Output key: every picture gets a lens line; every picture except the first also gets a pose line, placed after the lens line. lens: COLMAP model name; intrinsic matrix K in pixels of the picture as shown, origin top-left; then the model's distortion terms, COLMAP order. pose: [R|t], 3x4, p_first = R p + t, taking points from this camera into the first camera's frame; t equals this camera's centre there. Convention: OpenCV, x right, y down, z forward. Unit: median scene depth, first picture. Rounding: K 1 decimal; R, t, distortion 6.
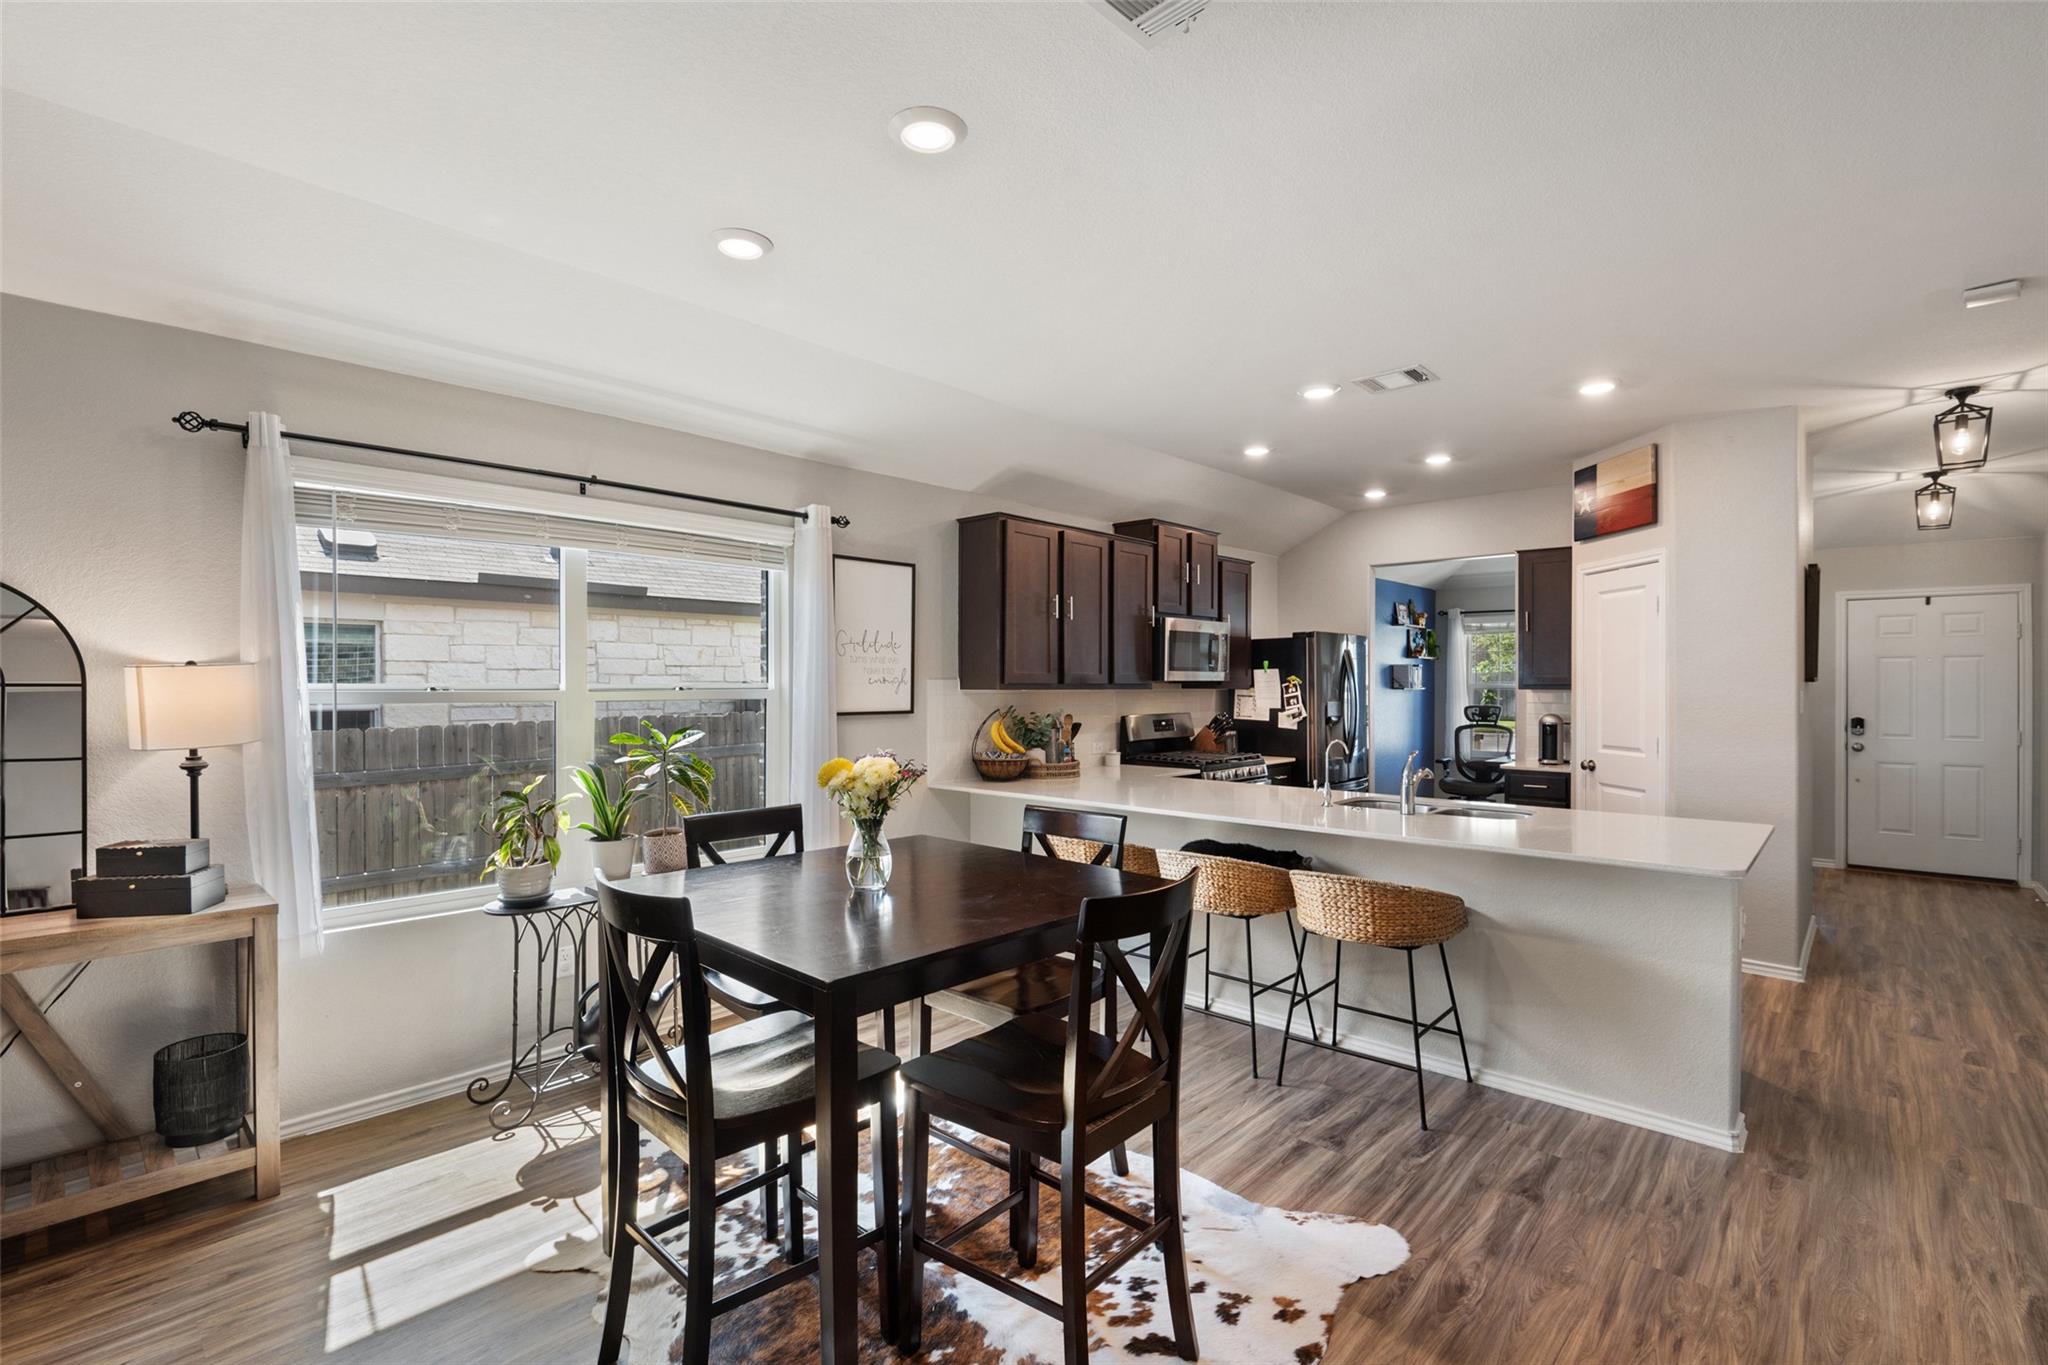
lens RADIAL K [[933.5, 0, 1028.4], [0, 933.5, 688.4], [0, 0, 1]] dist [0.003227, -0.007626]
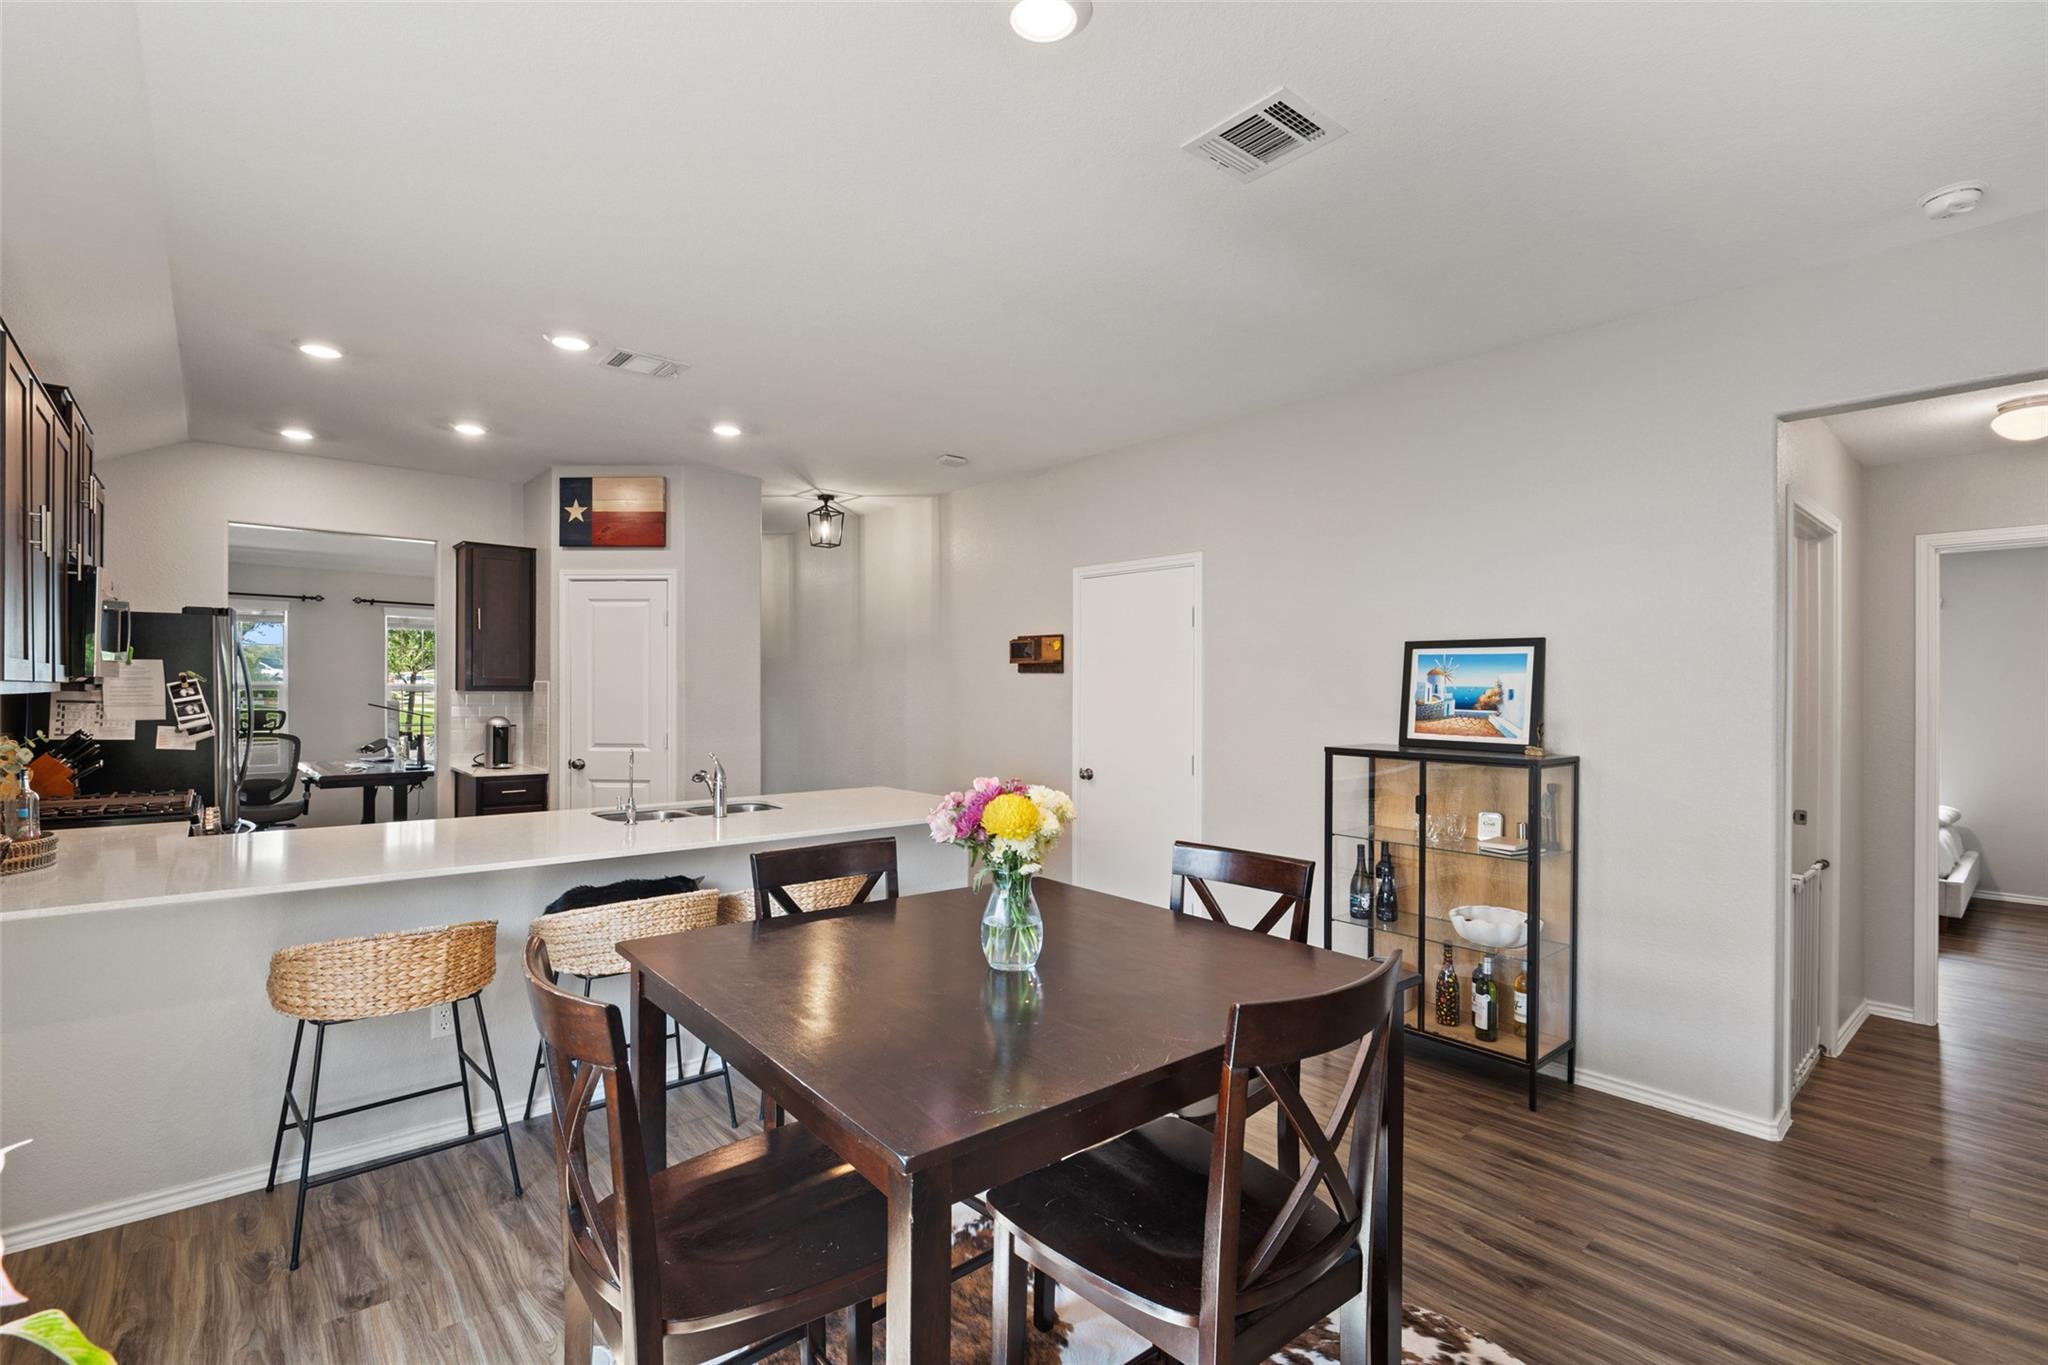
lens RADIAL K [[933.5, 0, 1024.2], [0, 933.5, 700.1], [0, 0, 1]] dist [0.003227, -0.007626]
pose [[0.117879, -0.010843, 0.992969, -0.409924], [-0.002737, 0.999933, 0.011244, -0.002322], [-0.993024, -0.004043, 0.117841, 0.415253]]
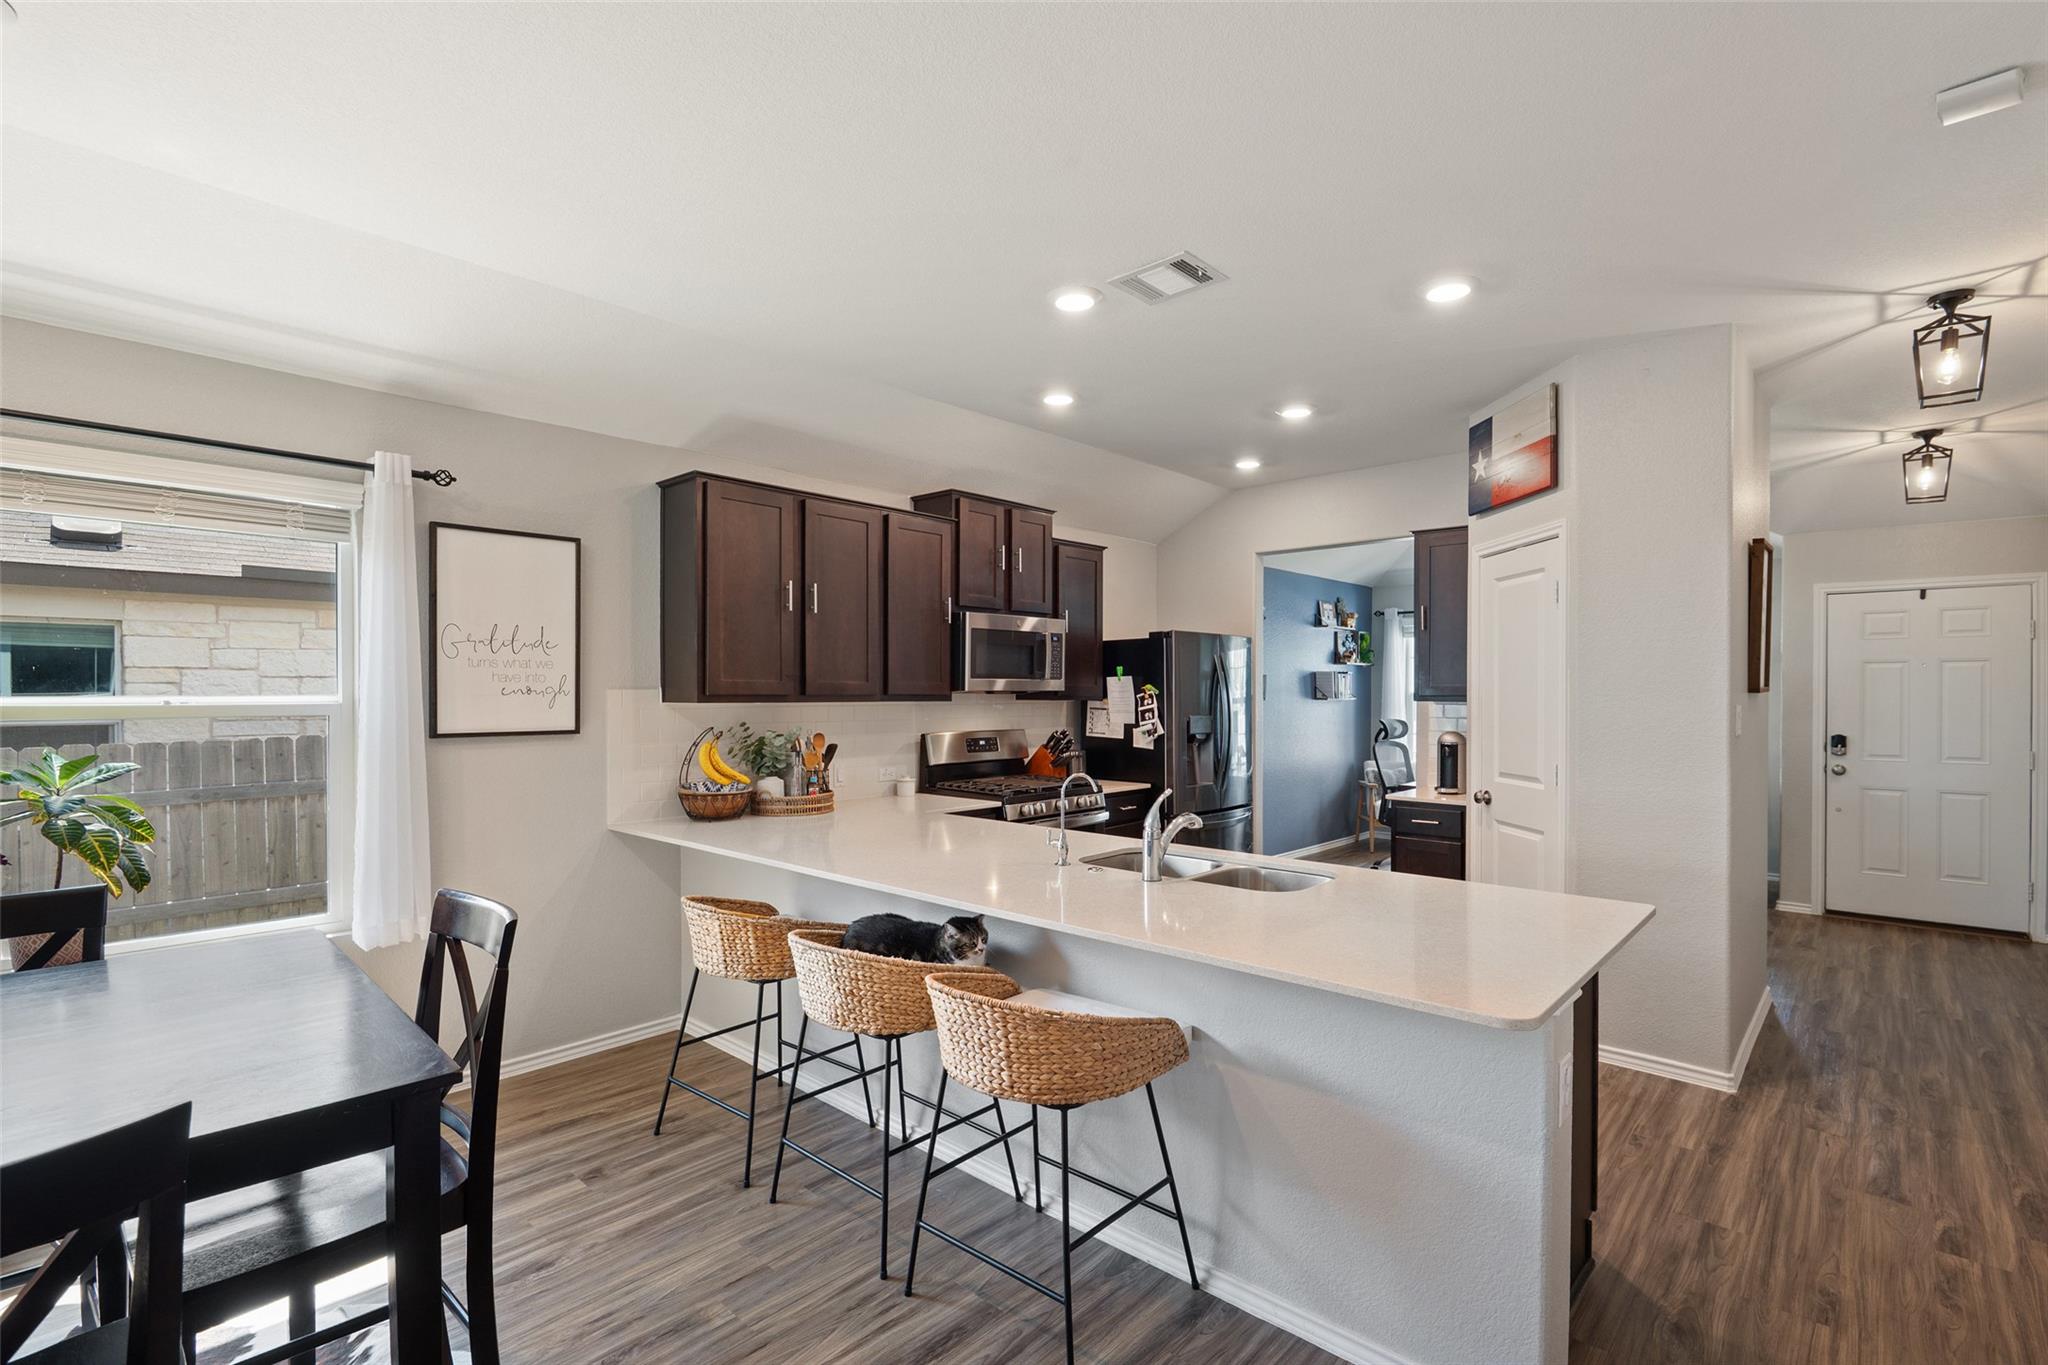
lens RADIAL K [[933.5, 0, 1034.4], [0, 933.5, 702.0], [0, 0, 1]] dist [0.003227, -0.007626]
pose [[0.999975, 0.000763, -0.007045, 0.242267], [-0.000724, 0.999984, 0.005542, -0.003400], [0.007049, -0.005537, 0.999960, 0.219482]]
